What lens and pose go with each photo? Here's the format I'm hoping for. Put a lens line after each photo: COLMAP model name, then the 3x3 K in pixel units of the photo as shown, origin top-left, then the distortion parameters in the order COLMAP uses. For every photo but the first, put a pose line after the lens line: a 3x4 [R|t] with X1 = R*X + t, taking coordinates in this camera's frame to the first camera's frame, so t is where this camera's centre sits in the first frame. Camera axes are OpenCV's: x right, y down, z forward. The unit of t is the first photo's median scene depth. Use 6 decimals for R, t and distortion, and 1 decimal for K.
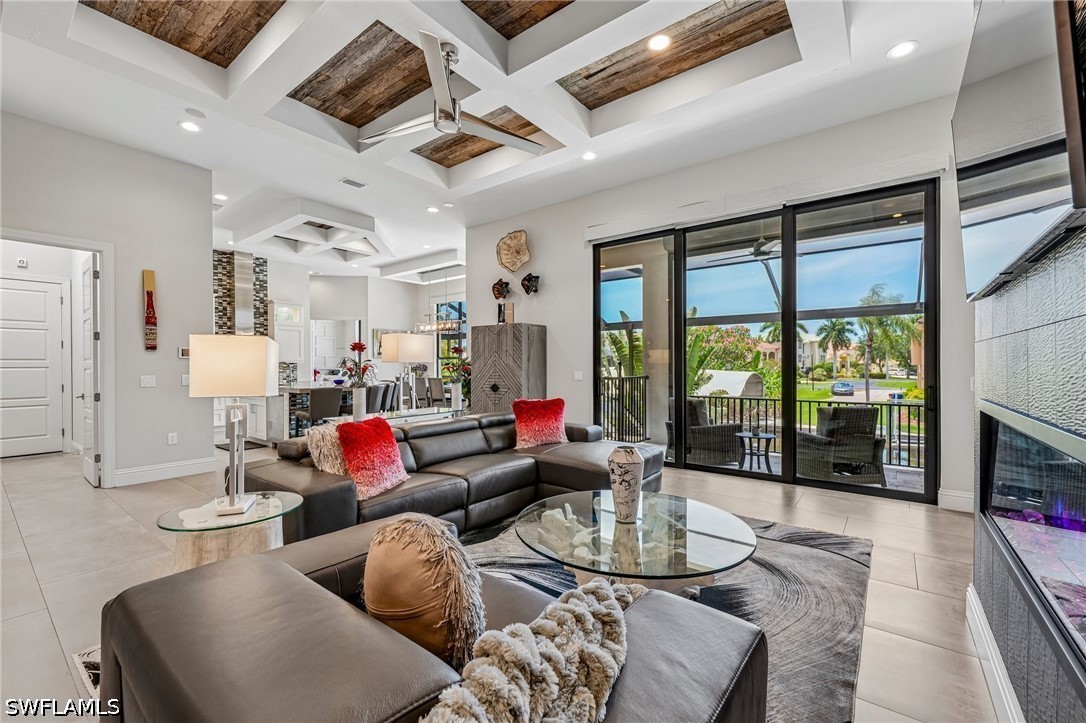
lens RADIAL K [[451.8, 0, 545.0], [0, 451.8, 365.7], [0, 0, 1]] dist [0.002773, -0.000852]
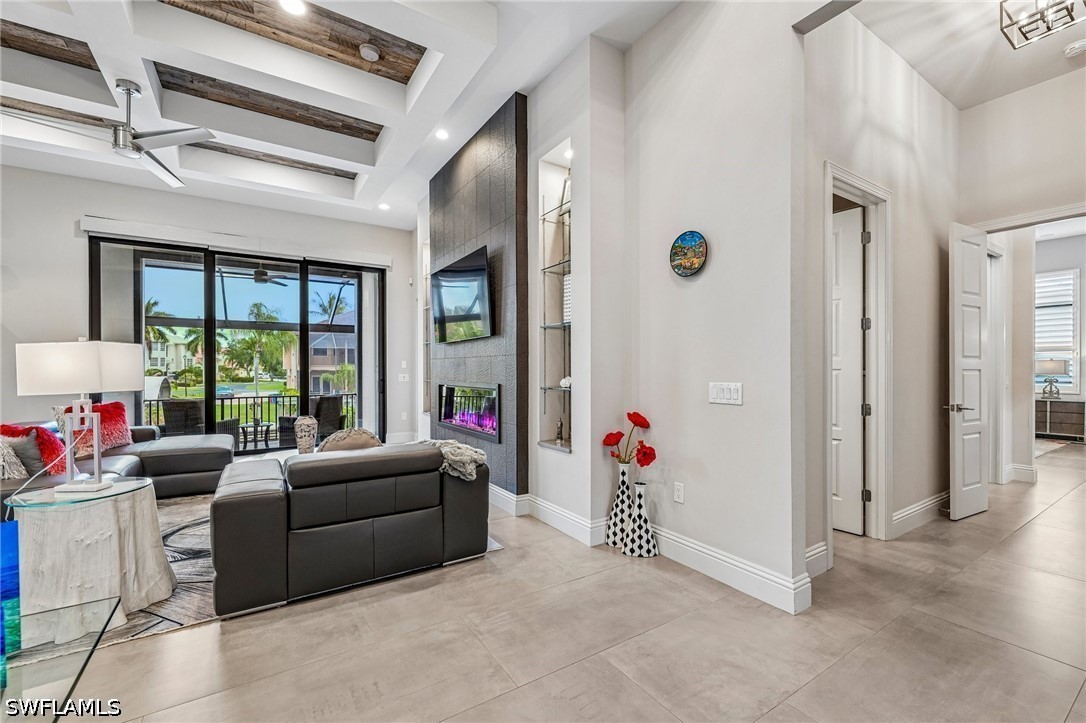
lens RADIAL K [[451.8, 0, 538.3], [0, 451.8, 368.0], [0, 0, 1]] dist [0.002773, -0.000852]
pose [[0.351687, 0.000256, 0.936118, -0.424813], [0.003654, 0.999992, -0.001646, 0.002071], [-0.936111, 0.003999, 0.351683, -0.158631]]
